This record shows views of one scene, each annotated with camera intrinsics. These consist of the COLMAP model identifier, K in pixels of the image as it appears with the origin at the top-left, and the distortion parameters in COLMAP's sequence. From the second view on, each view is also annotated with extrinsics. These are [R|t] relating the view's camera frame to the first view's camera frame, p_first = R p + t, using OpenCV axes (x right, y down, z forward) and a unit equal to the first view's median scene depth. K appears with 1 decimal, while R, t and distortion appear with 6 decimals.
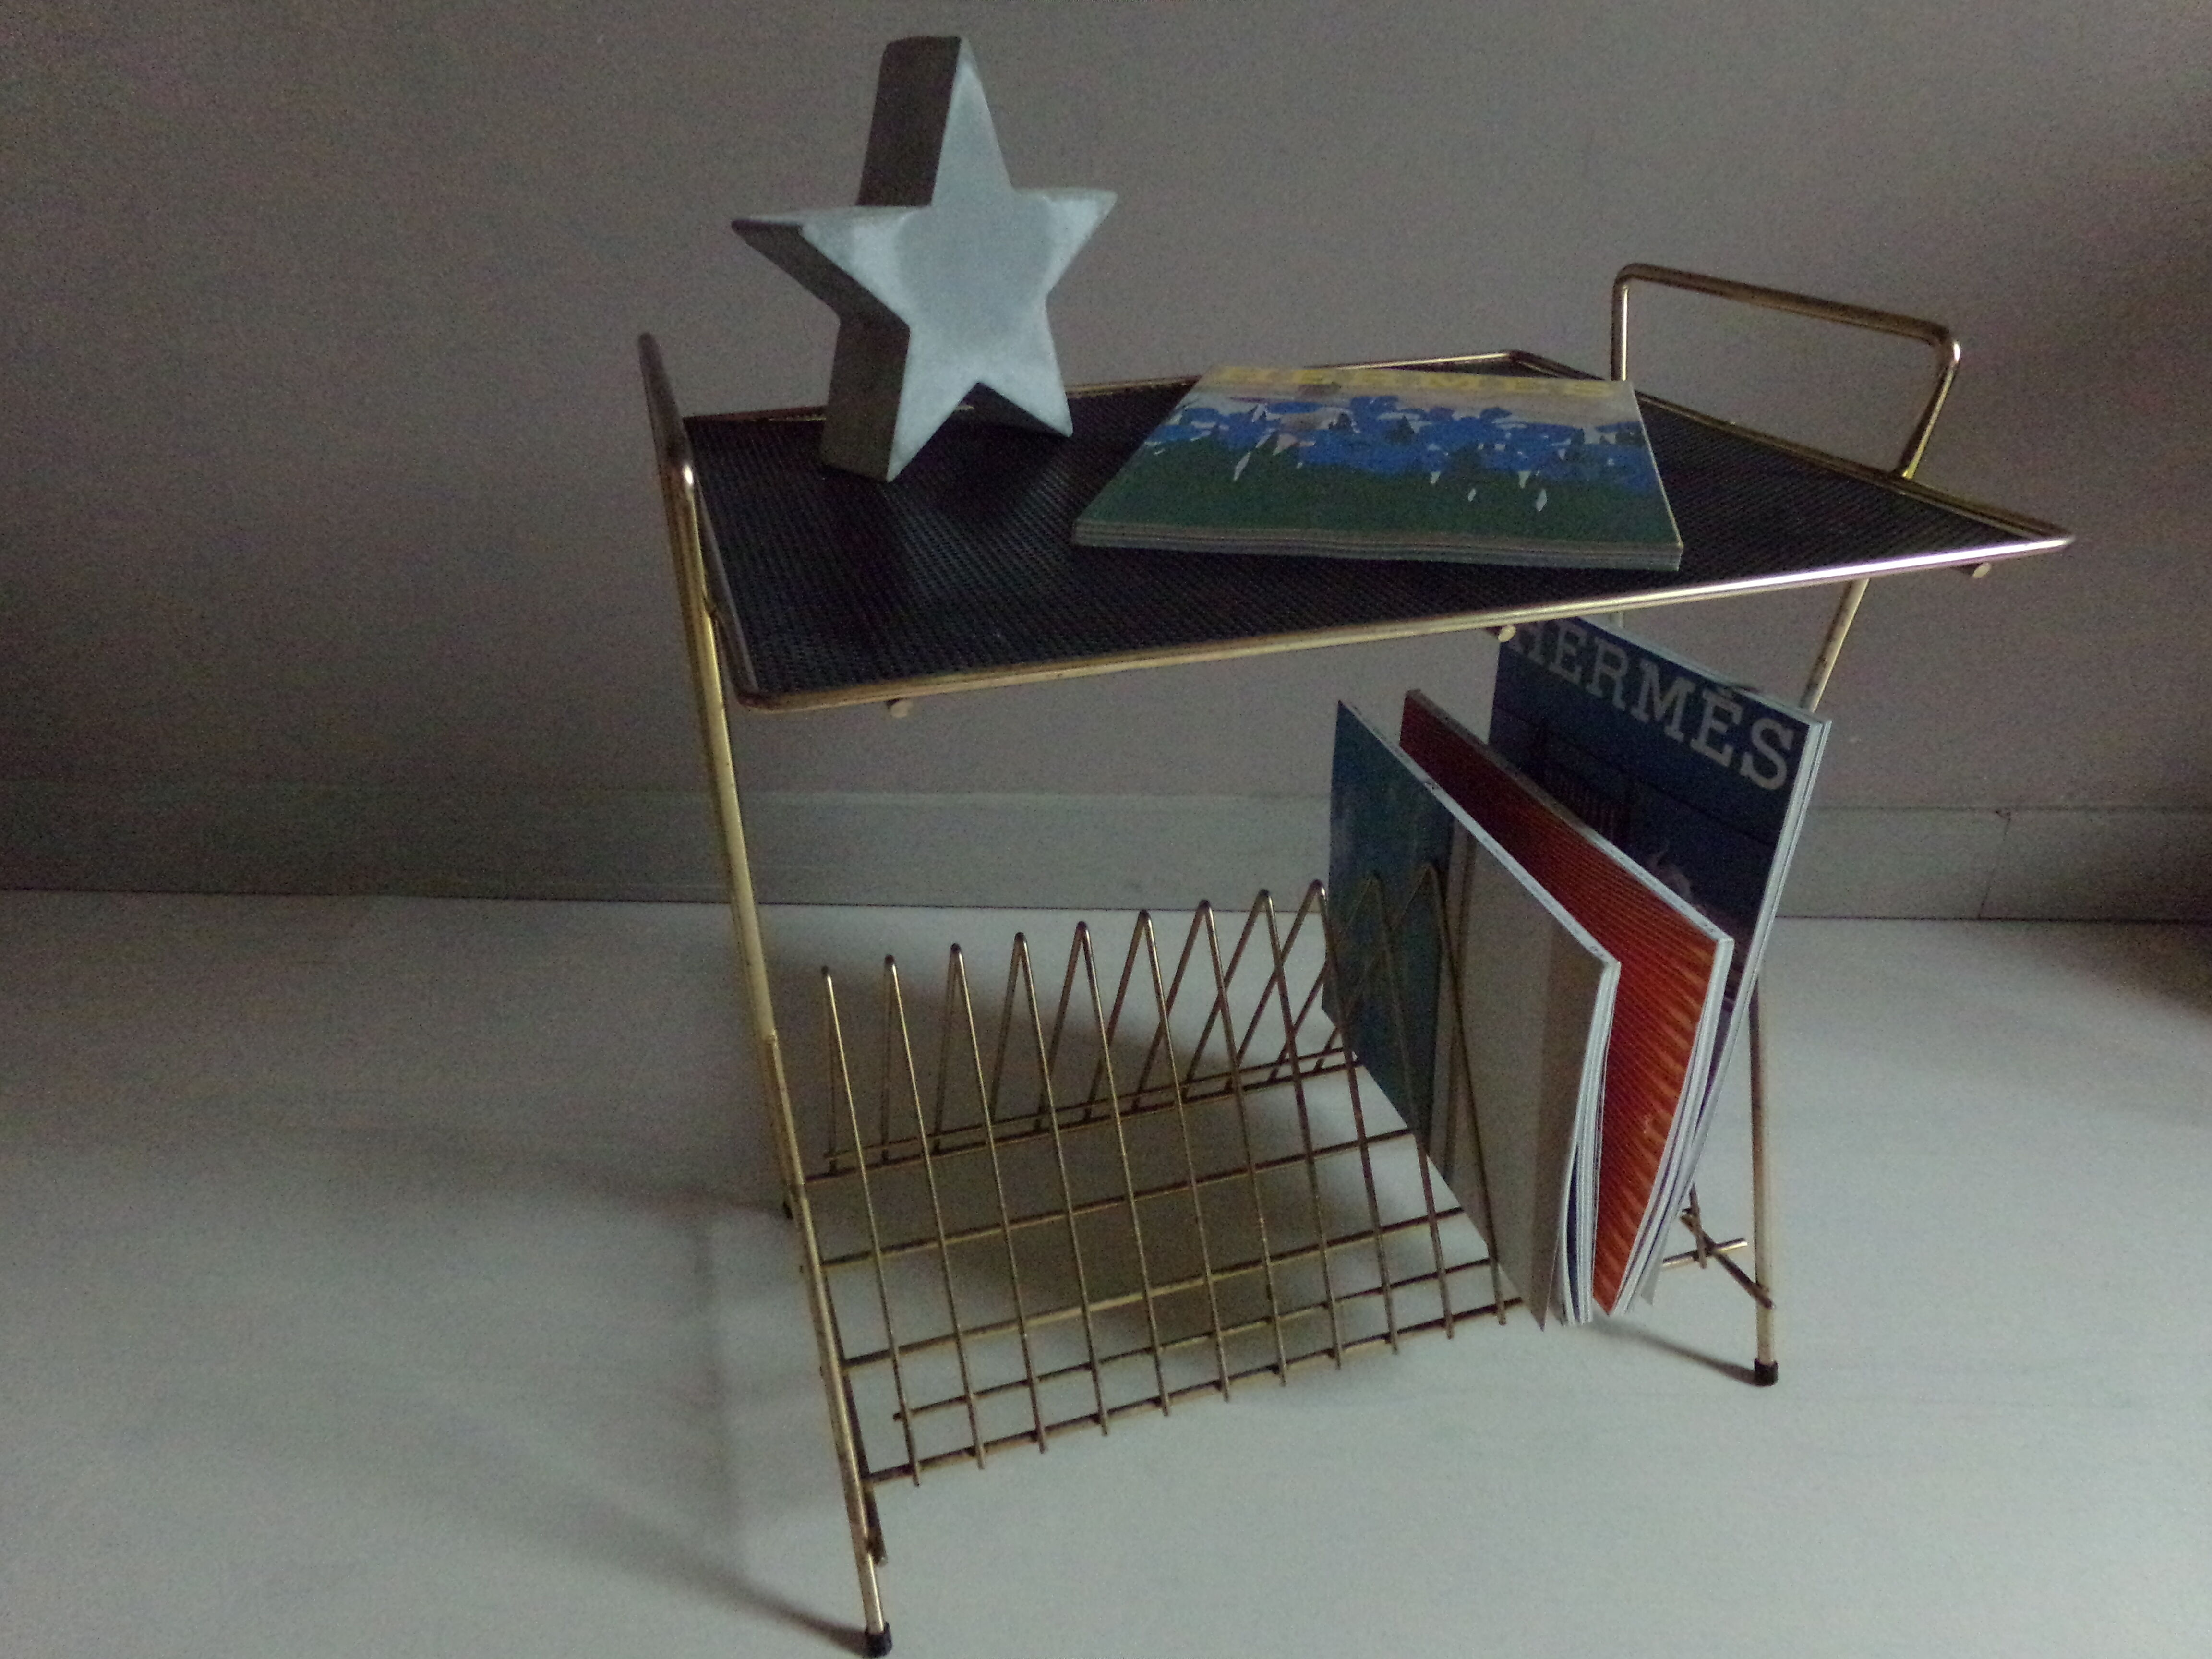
lens RADIAL K [[1445.4, 0, 1106.0], [0, 1445.4, 829.5], [0, 0, 1]] dist [-0.075126, -0.000330]
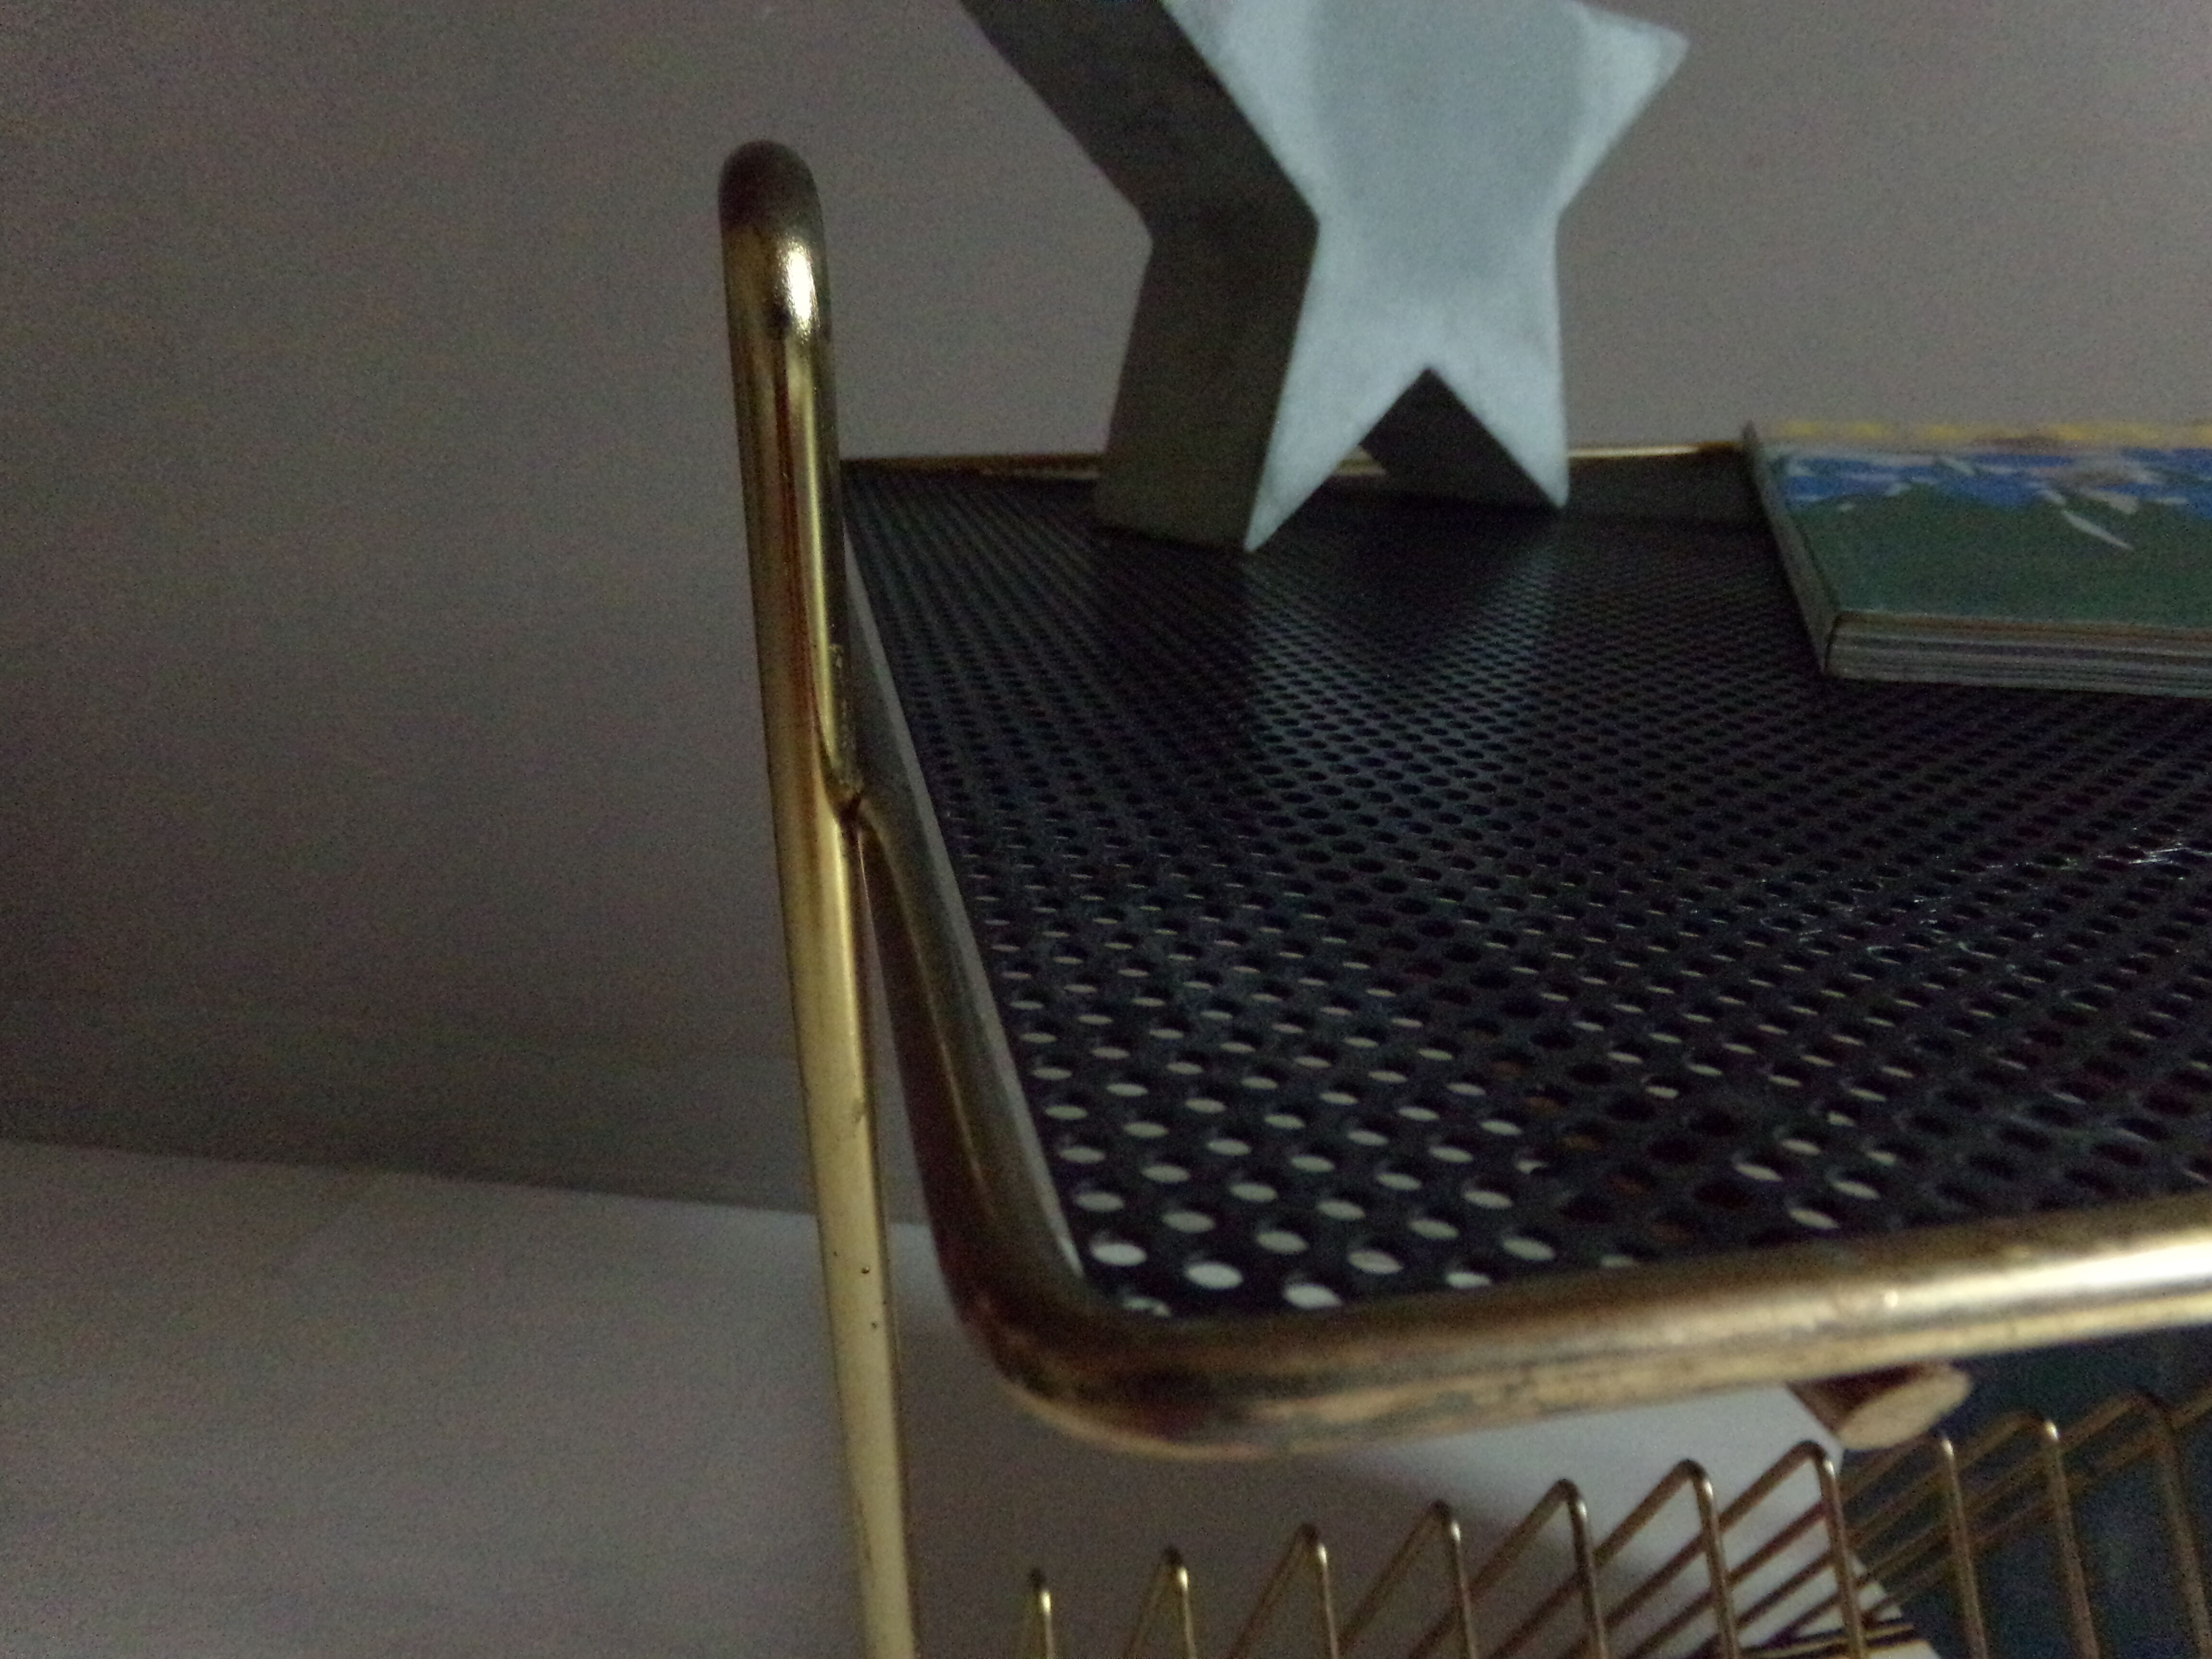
lens RADIAL K [[1729.3, 0, 1106.0], [0, 1729.3, 829.5], [0, 0, 1]] dist [-0.000061, 0.001640]
pose [[0.991140, 0.048558, -0.123628, -0.116962], [-0.066324, 0.987365, -0.143914, -0.064803], [0.115078, 0.150838, 0.981838, 0.432148]]
